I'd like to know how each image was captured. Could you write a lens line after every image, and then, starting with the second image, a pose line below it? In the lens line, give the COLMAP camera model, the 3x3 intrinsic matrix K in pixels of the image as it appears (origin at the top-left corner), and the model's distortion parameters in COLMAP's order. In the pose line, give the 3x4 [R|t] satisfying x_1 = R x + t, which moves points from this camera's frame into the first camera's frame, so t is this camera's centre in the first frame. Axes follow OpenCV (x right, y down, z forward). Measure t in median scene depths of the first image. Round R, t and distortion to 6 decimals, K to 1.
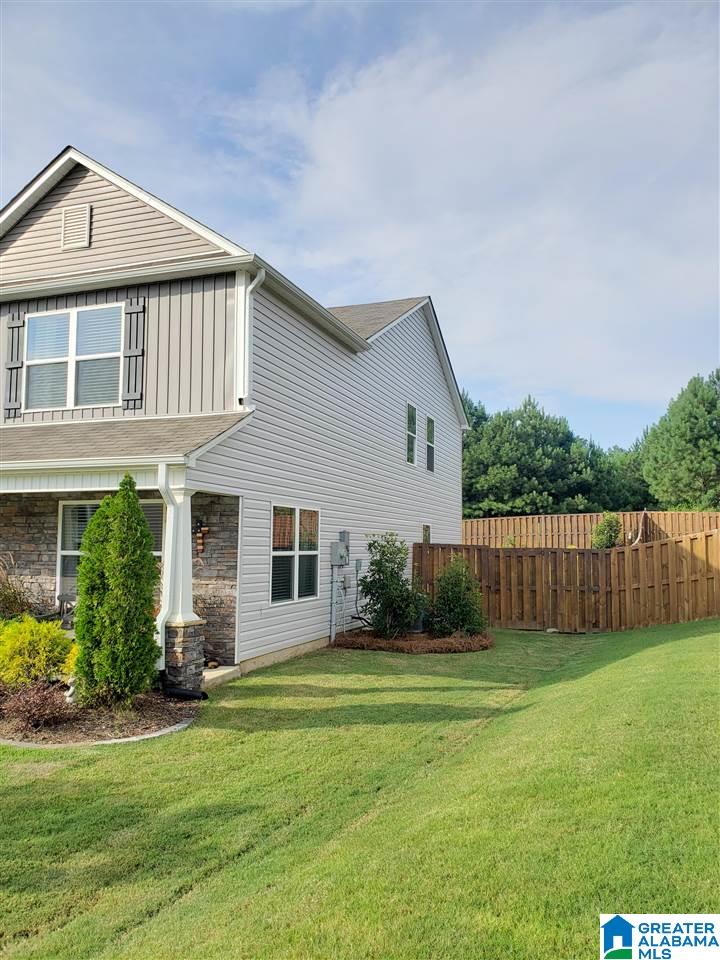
lens RADIAL K [[738.9, 0, 373.6], [0, 738.9, 501.2], [0, 0, 1]] dist [0.150163, -0.337795]
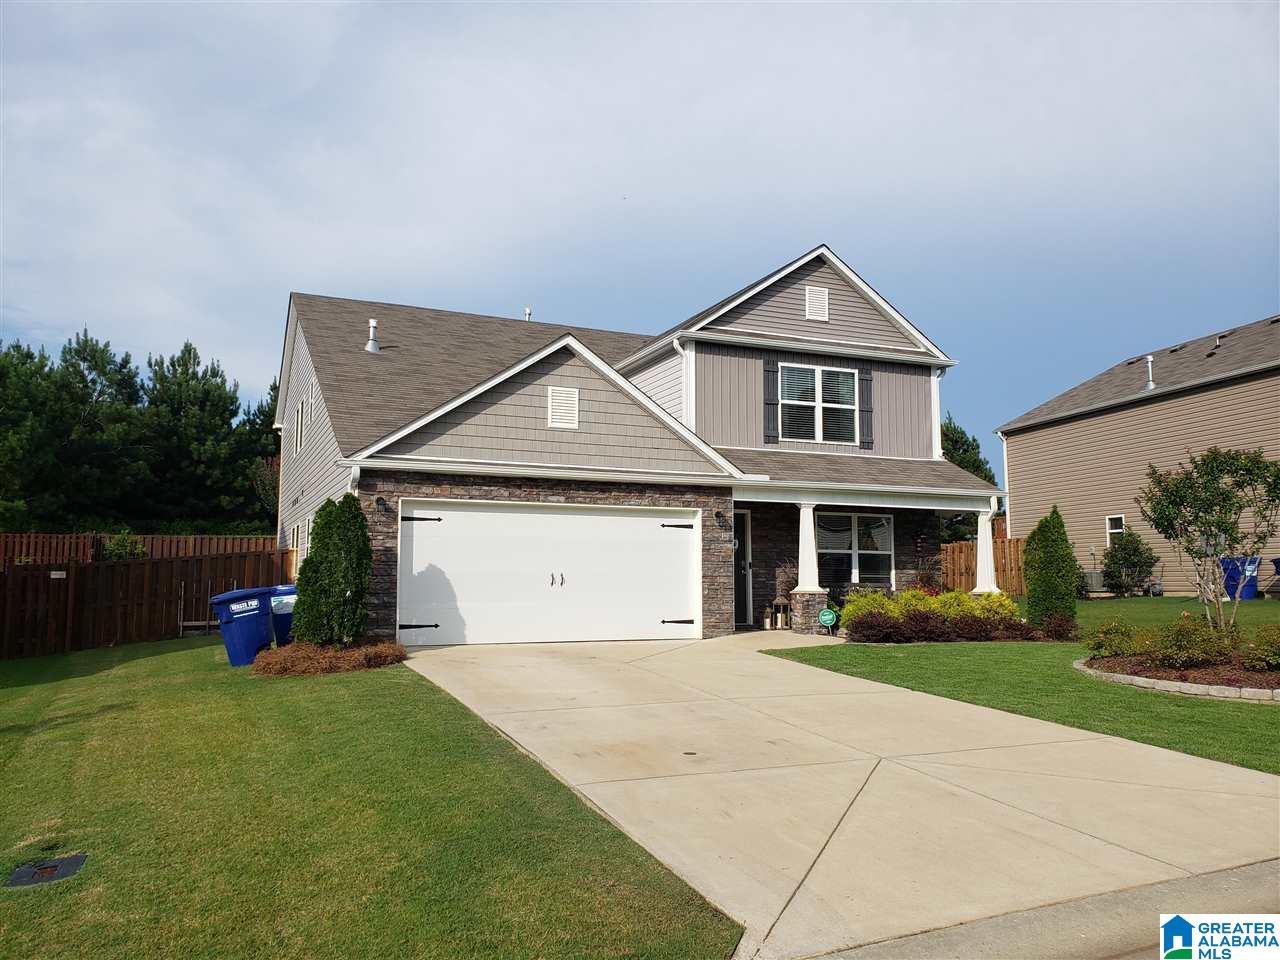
lens RADIAL K [[986.8, 0, 640.0], [0, 986.8, 480.0], [0, 0, 1]] dist [0.096047, -0.151496]
pose [[0.732891, 0.067266, 0.677013, -1.824788], [-0.040719, 0.997653, -0.055044, 0.052541], [-0.679127, 0.012774, 0.733910, -0.068314]]
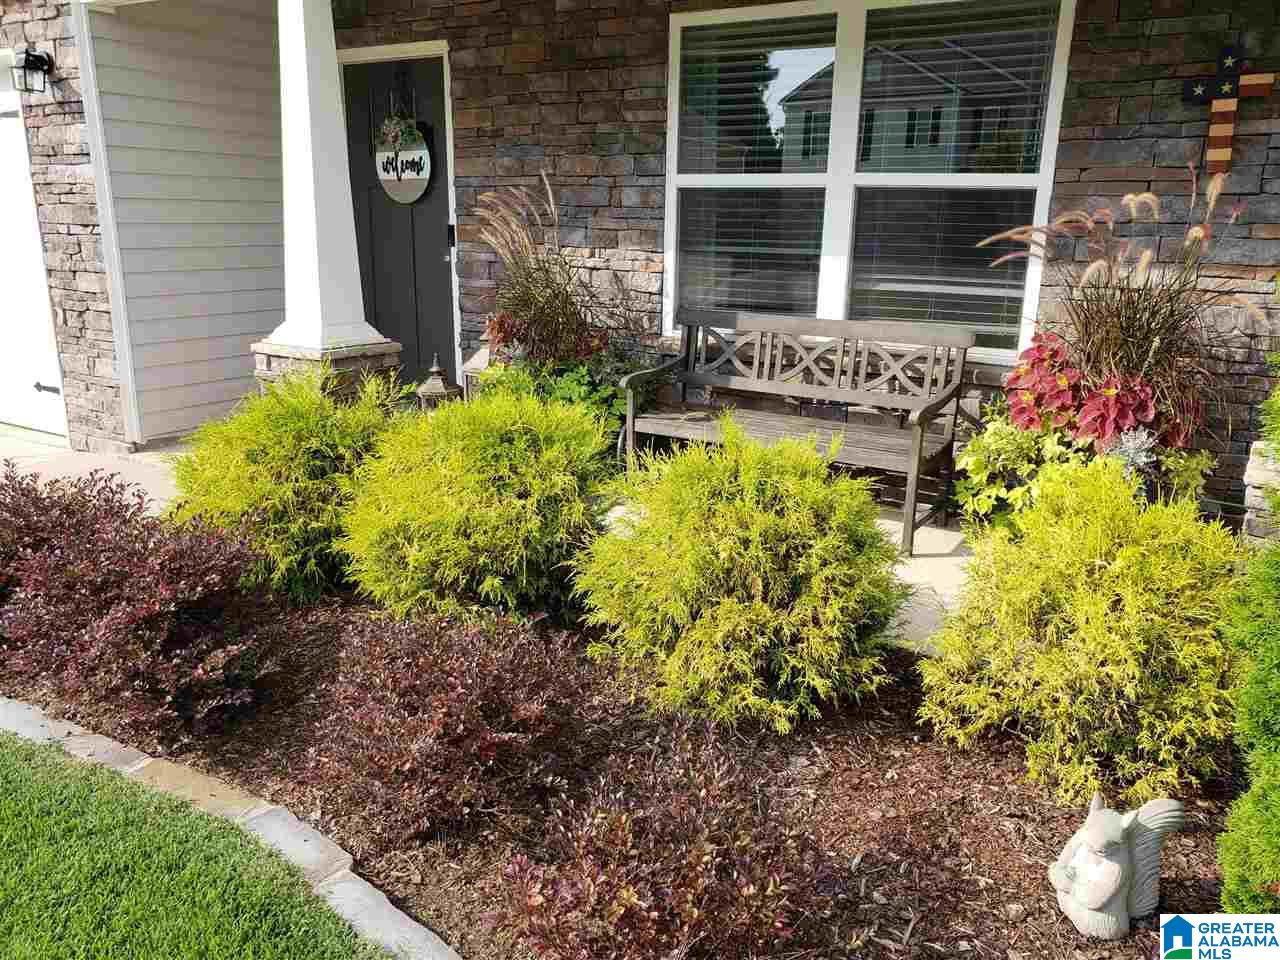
lens RADIAL K [[986.8, 0, 640.0], [0, 986.8, 480.0], [0, 0, 1]] dist [0.096047, -0.151496]
pose [[0.973860, 0.068619, -0.216538, -0.324423], [0.003190, 0.949055, 0.315094, 0.054969], [0.227128, -0.307548, 0.924028, 0.535861]]
